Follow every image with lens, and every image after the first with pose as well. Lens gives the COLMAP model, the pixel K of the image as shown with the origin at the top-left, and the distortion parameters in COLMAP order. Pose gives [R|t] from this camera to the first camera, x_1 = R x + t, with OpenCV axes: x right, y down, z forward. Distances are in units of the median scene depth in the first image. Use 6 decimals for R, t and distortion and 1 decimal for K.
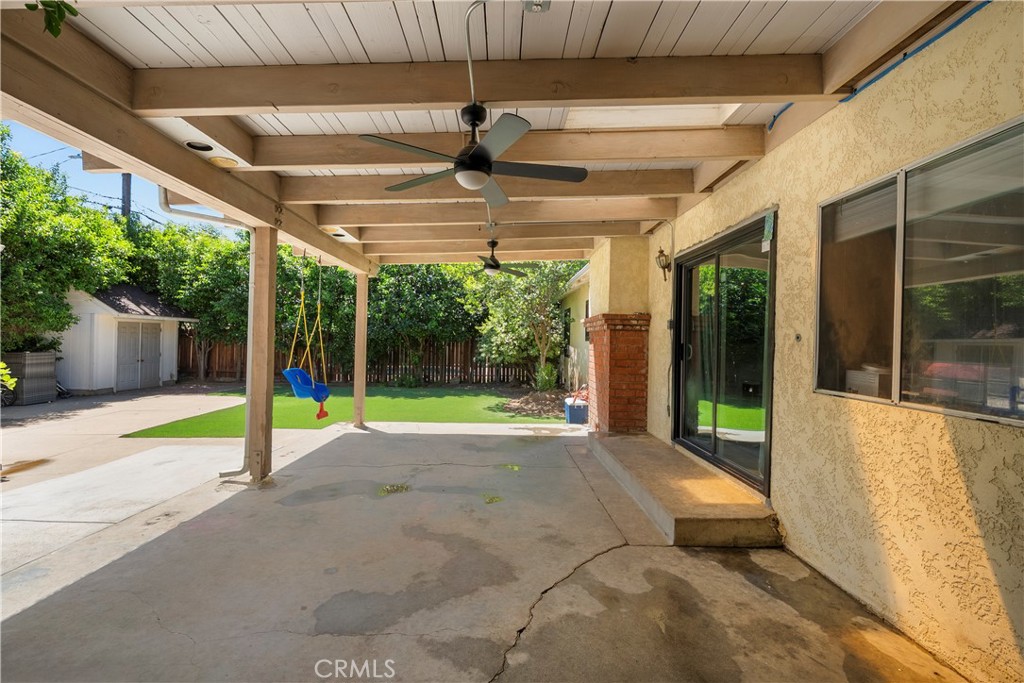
lens RADIAL K [[453.2, 0, 507.9], [0, 453.2, 339.2], [0, 0, 1]] dist [-0.002001, -0.000292]
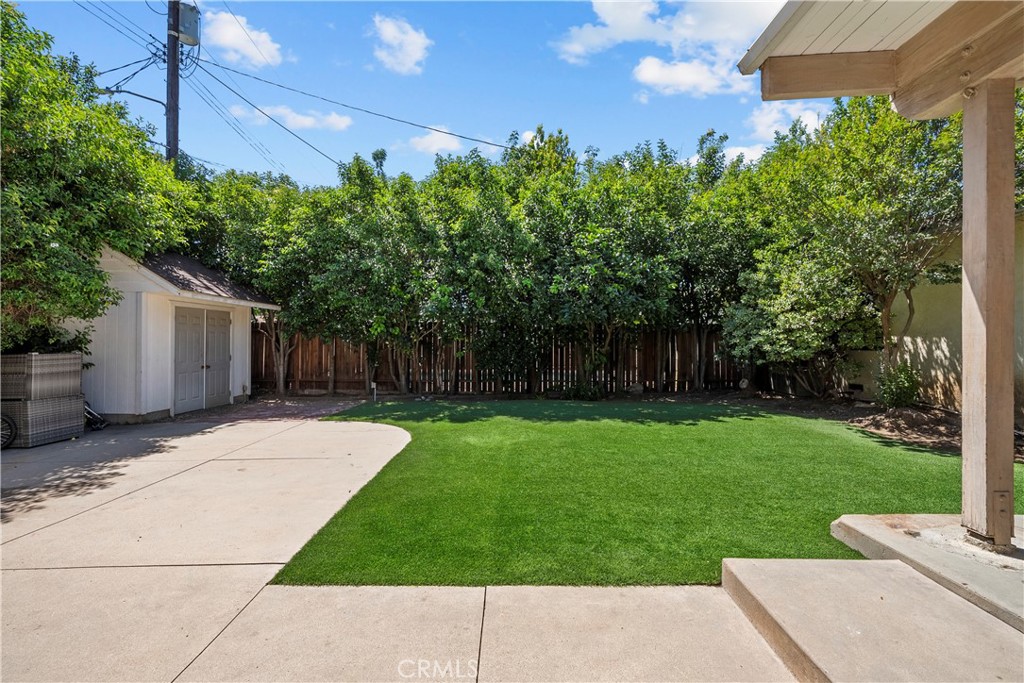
lens RADIAL K [[453.2, 0, 510.5], [0, 453.2, 346.0], [0, 0, 1]] dist [-0.002001, -0.000292]
pose [[0.999750, -0.018117, -0.013115, -0.488393], [0.018222, 0.999803, 0.007908, 0.026621], [0.012970, -0.008145, 0.999883, 0.469496]]
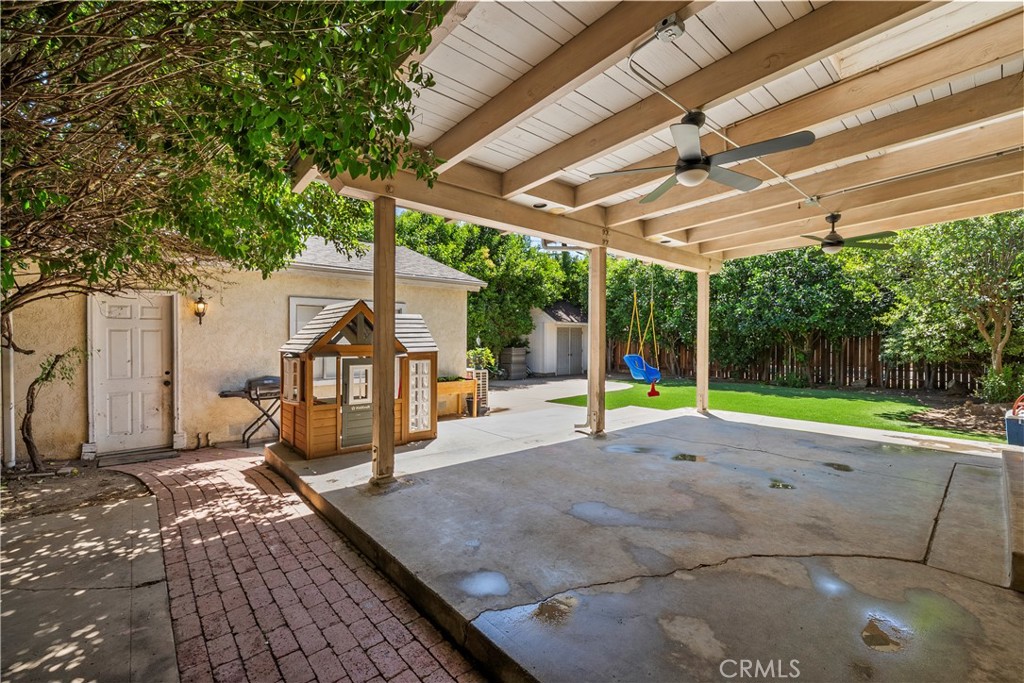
lens RADIAL K [[430.2, 0, 508.8], [0, 430.2, 339.6], [0, 0, 1]] dist [-0.001960, 0.000203]
pose [[0.648266, -0.016134, -0.761243, 0.111466], [0.012665, 0.999866, -0.010406, 0.016107], [0.761309, -0.002895, 0.648383, -0.016200]]
